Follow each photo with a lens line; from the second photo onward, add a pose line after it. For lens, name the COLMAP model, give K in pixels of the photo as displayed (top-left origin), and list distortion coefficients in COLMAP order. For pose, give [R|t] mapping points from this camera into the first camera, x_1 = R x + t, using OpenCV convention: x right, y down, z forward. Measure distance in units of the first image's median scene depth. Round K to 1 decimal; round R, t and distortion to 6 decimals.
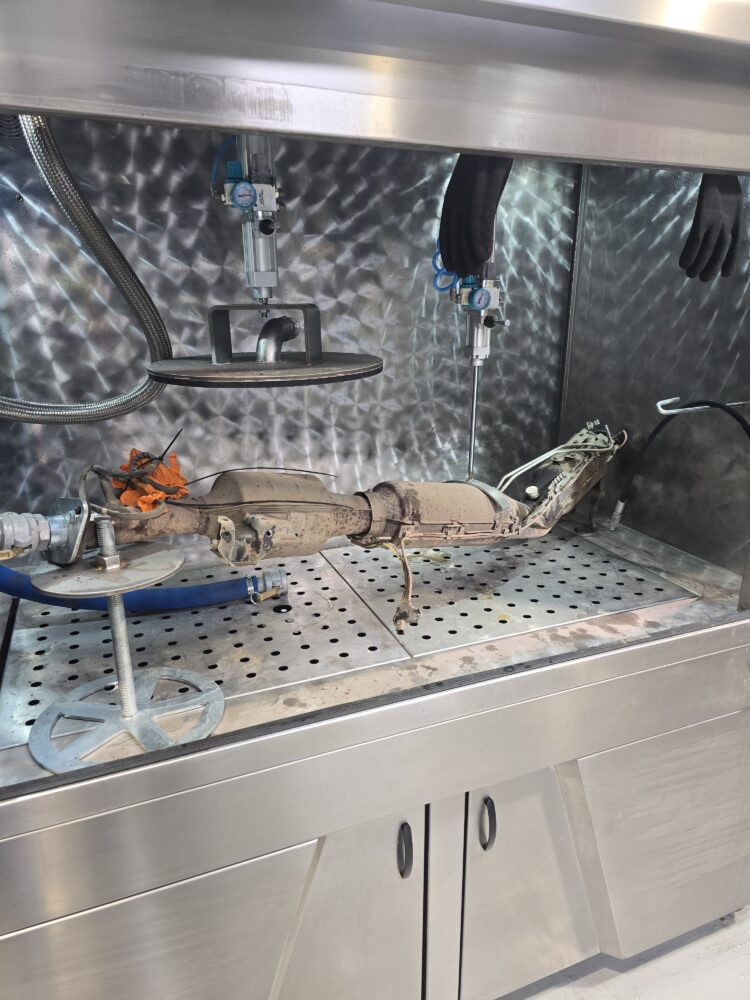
lens RADIAL K [[670.8, 0, 370.3], [0, 670.8, 500.1], [0, 0, 1]] dist [0.011440, -0.005400]
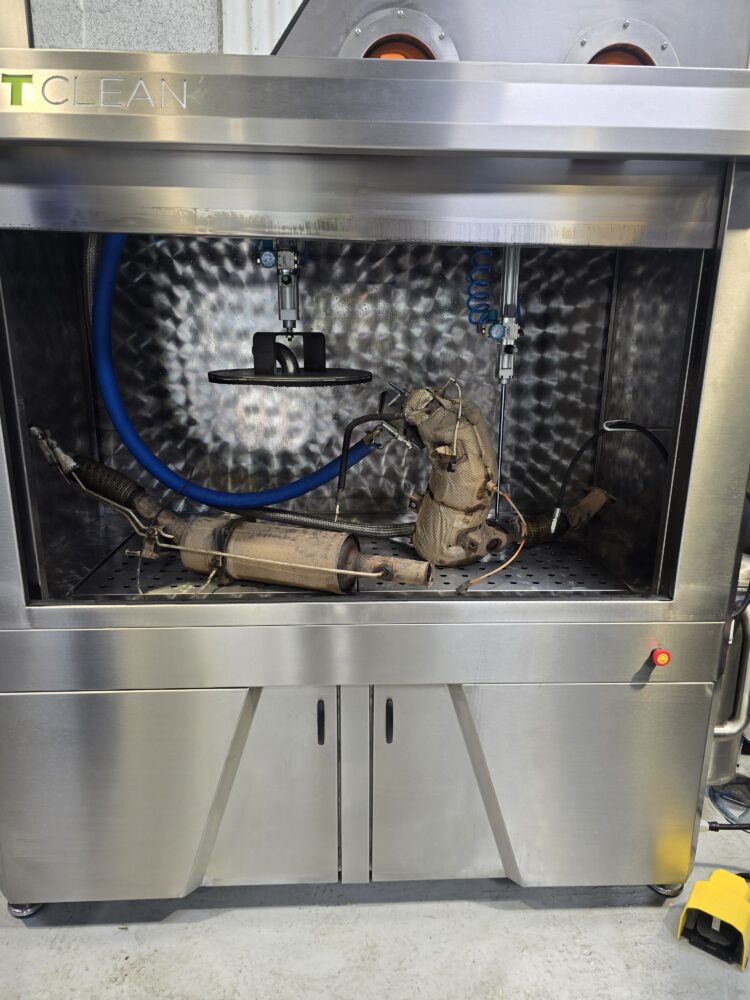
lens RADIAL K [[670.8, 0, 375.7], [0, 670.8, 504.1], [0, 0, 1]] dist [0.011440, -0.005400]
pose [[0.944121, 0.096013, -0.315305, 0.387884], [-0.113685, 0.992786, -0.038095, 0.082995], [0.309373, 0.071812, 0.948225, -0.213502]]
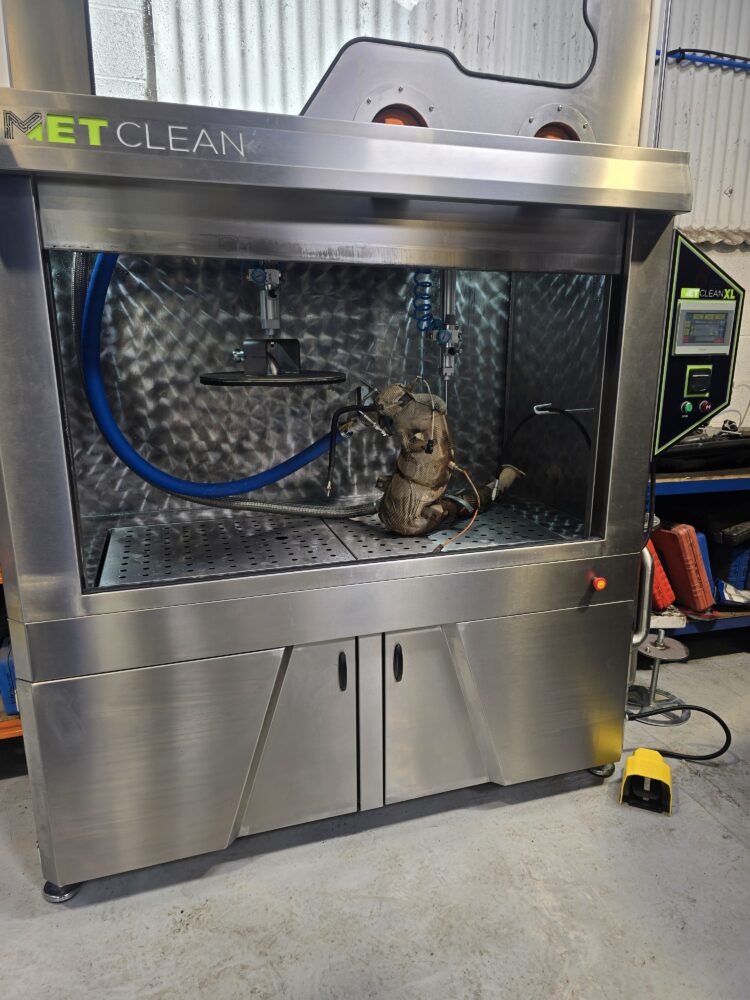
lens RADIAL K [[670.8, 0, 378.7], [0, 670.8, 497.5], [0, 0, 1]] dist [0.011440, -0.005400]
pose [[0.997286, 0.022236, -0.070188, 0.170527], [-0.027179, 0.997157, -0.070277, 0.153274], [0.068425, 0.071994, 0.995055, -0.442757]]
